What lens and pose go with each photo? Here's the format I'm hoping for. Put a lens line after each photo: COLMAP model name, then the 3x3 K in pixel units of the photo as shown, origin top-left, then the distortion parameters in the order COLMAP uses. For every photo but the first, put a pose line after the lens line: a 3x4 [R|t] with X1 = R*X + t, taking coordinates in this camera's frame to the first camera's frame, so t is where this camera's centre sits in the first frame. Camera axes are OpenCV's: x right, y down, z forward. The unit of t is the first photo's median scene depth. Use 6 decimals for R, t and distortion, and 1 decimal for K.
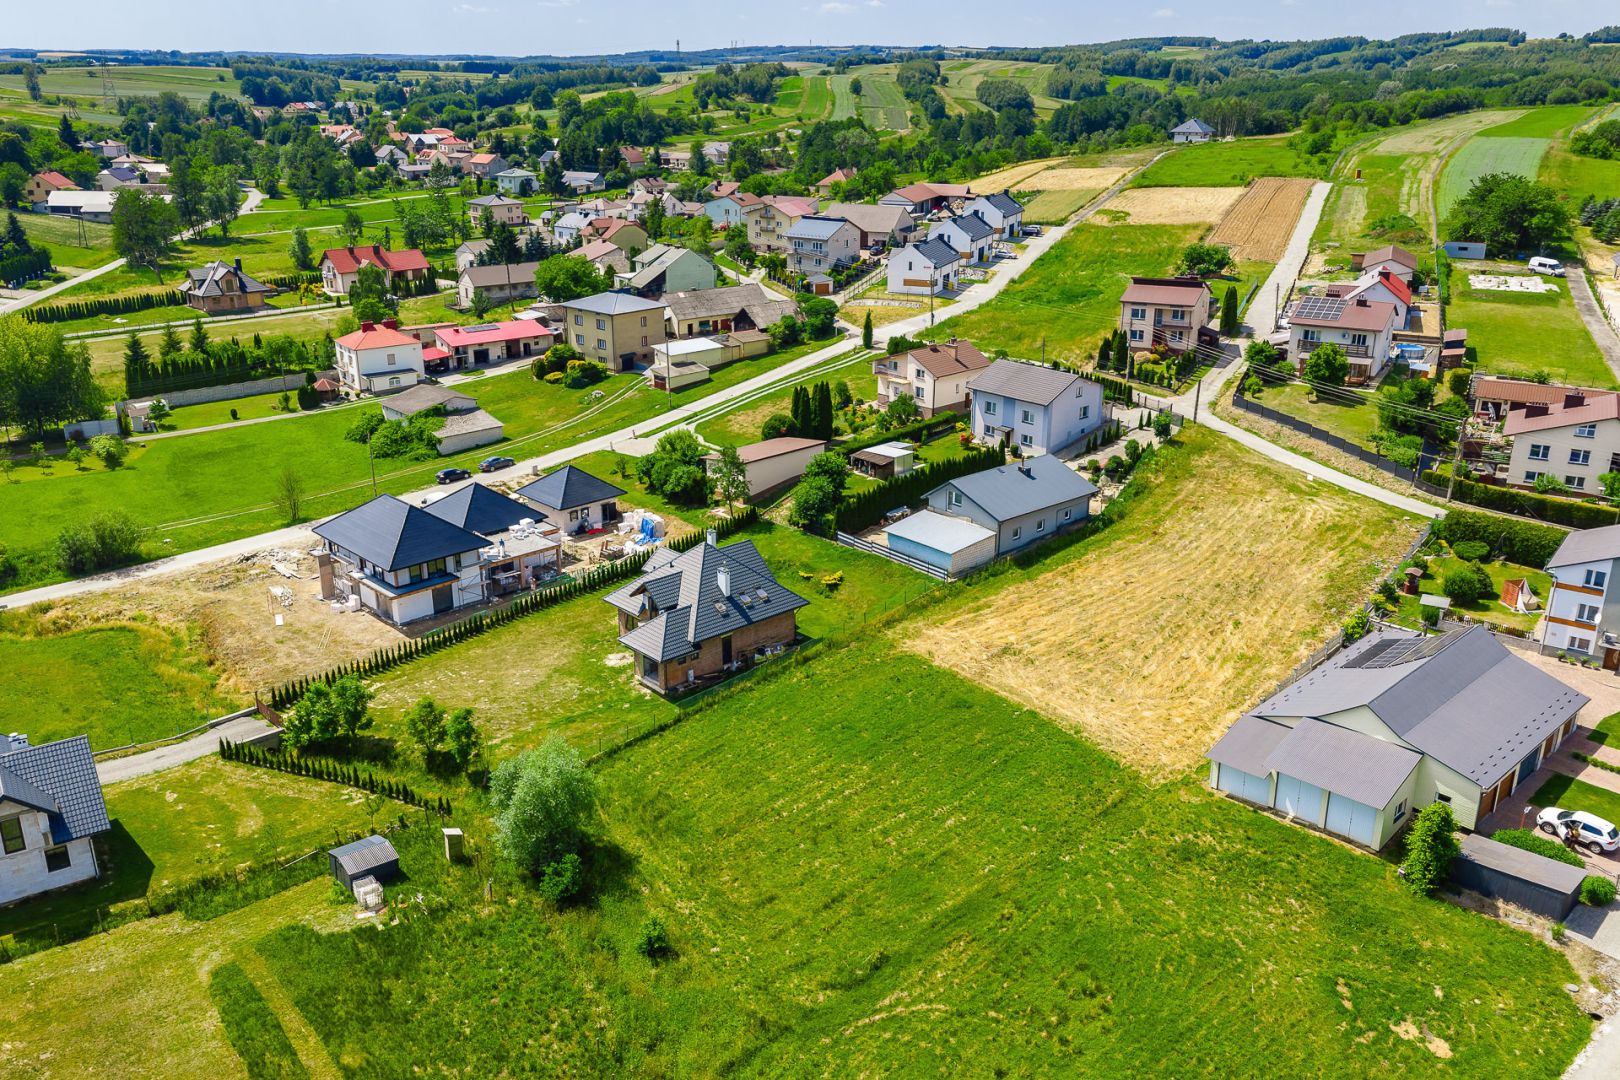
lens RADIAL K [[1337.0, 0, 813.6], [0, 1337.0, 540.6], [0, 0, 1]] dist [0.039033, -0.015352]
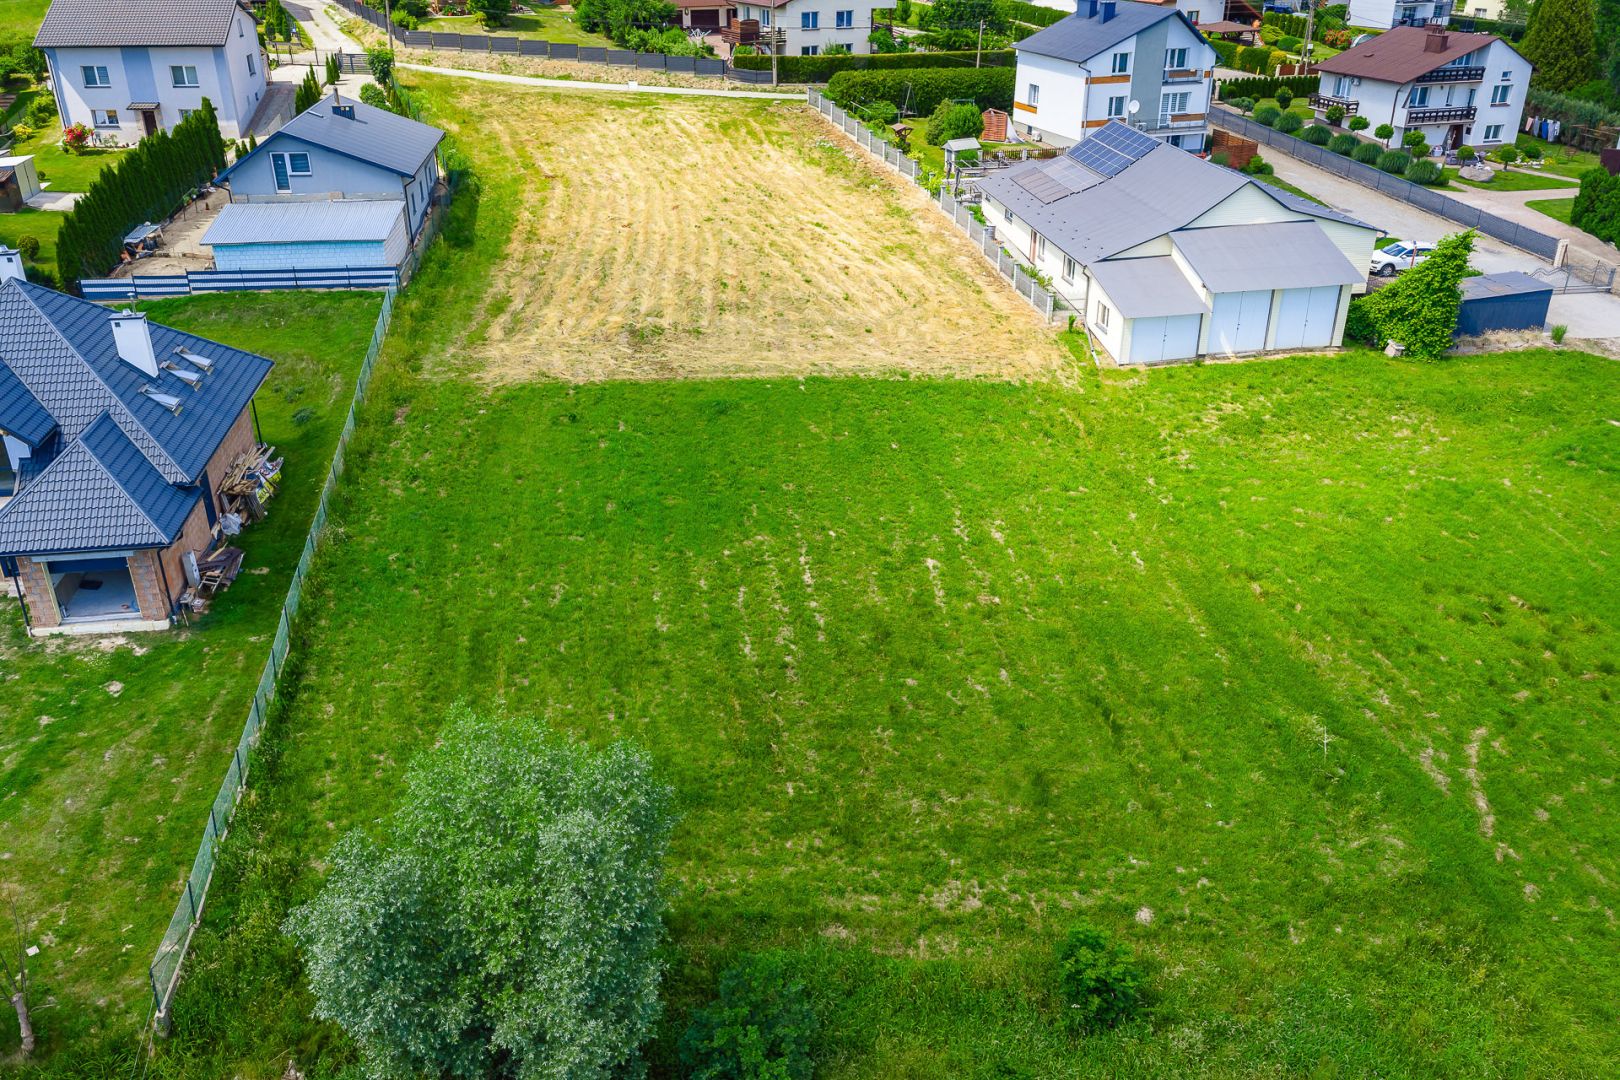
lens RADIAL K [[1337.0, 0, 813.4], [0, 1337.0, 537.2], [0, 0, 1]] dist [0.039033, -0.015352]
pose [[0.557514, -0.362109, 0.747031, -0.245734], [0.278849, 0.929257, 0.242334, 0.036836], [-0.781935, 0.073204, 0.619047, 0.488904]]
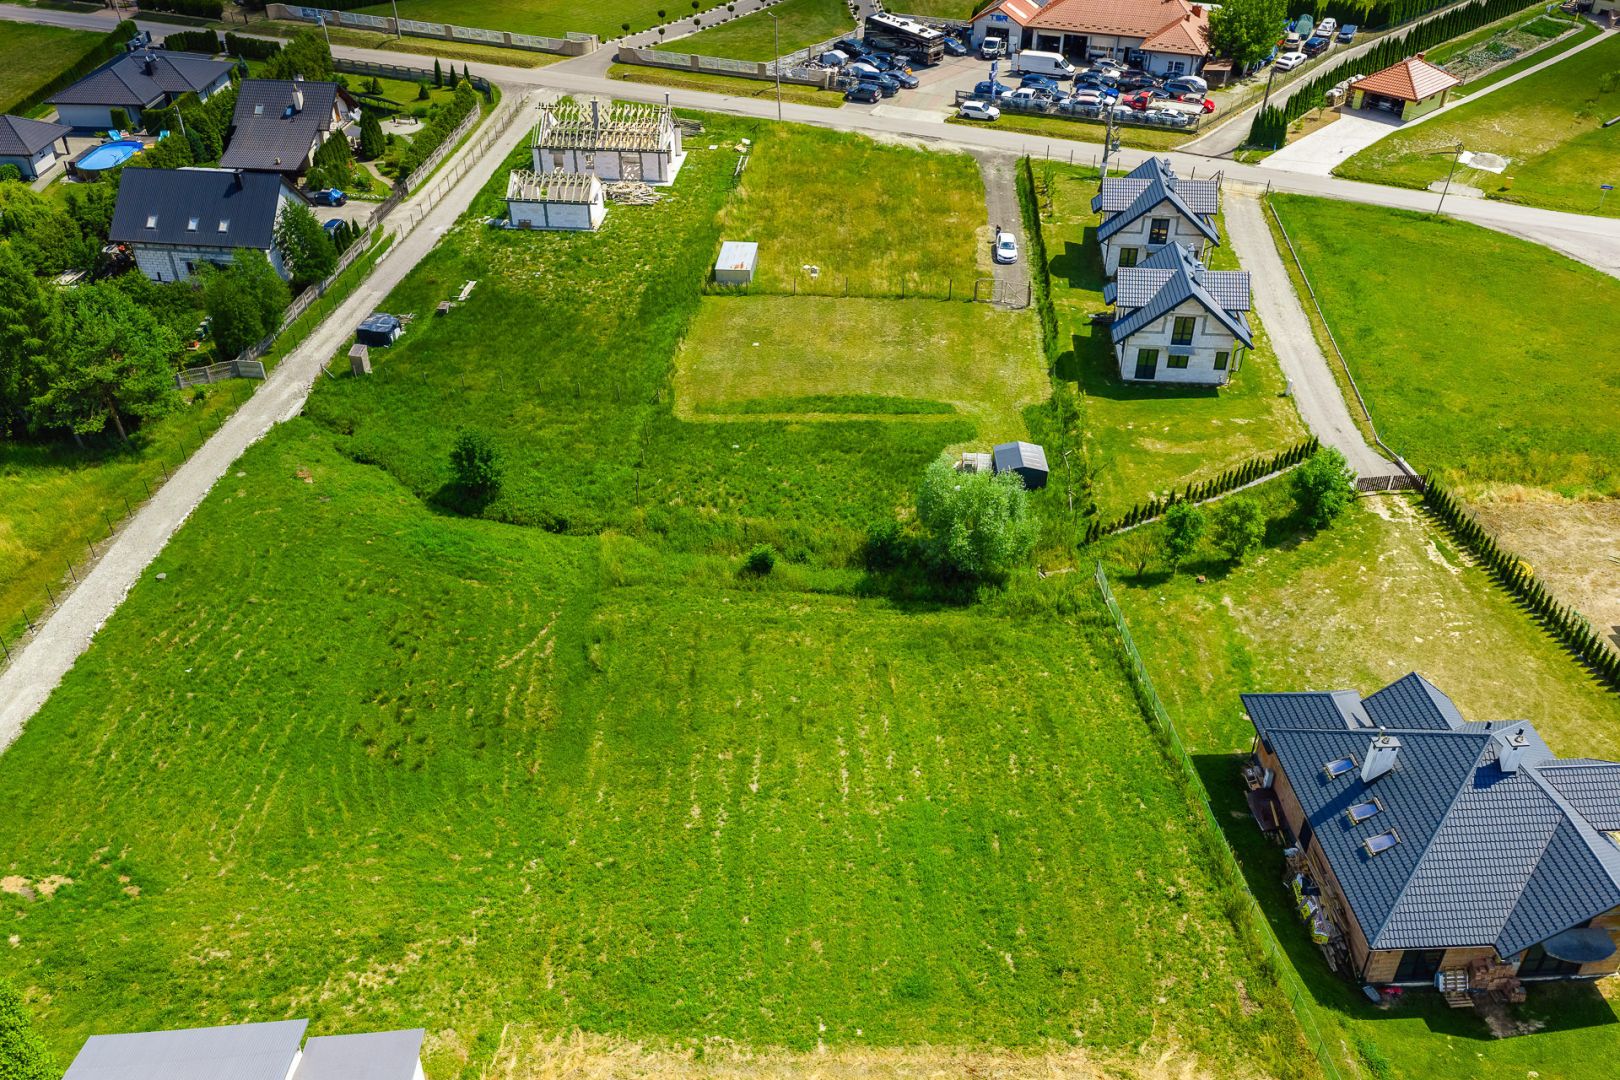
lens RADIAL K [[1337.0, 0, 813.9], [0, 1337.0, 544.5], [0, 0, 1]] dist [0.039033, -0.015352]
pose [[-0.635053, 0.442214, -0.633368, 0.316431], [-0.260452, 0.649339, 0.714510, -0.293339], [0.727237, 0.618713, -0.297189, 0.804808]]
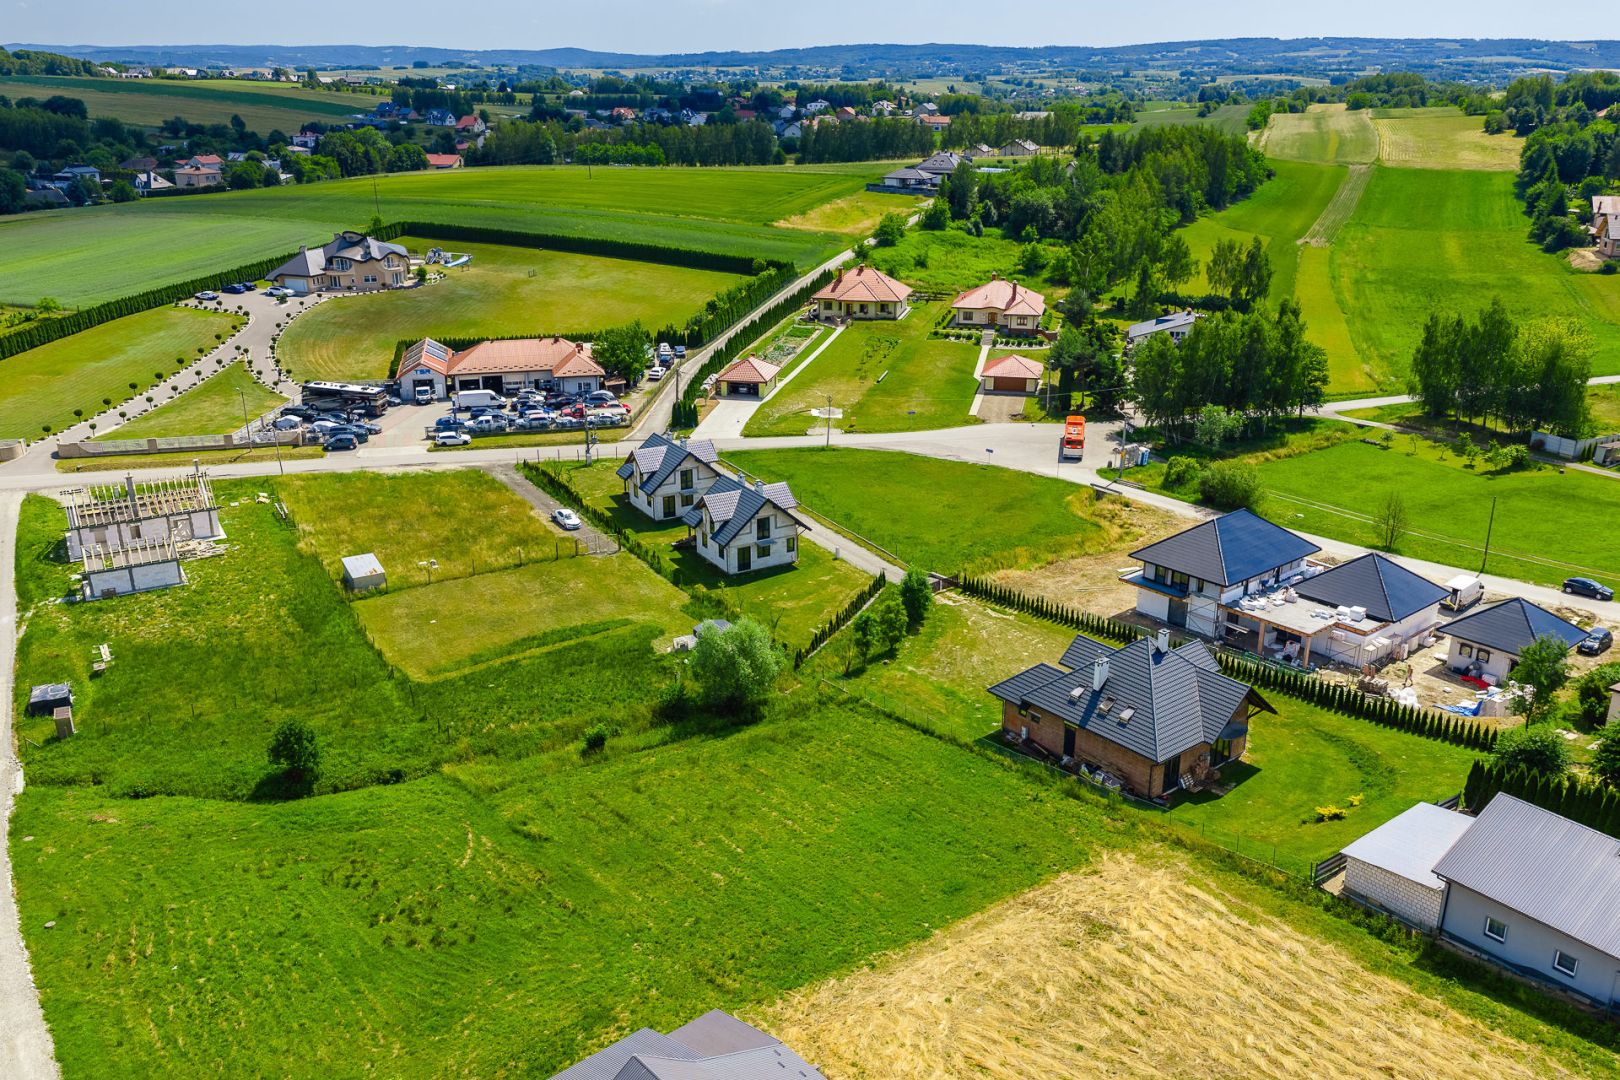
lens RADIAL K [[1337.0, 0, 813.1], [0, 1337.0, 538.3], [0, 0, 1]] dist [0.039033, -0.015352]
pose [[-0.065450, 0.330146, -0.941658, 0.626776], [-0.334410, 0.881854, 0.332422, -0.233369], [0.940152, 0.336657, 0.052687, 0.638979]]
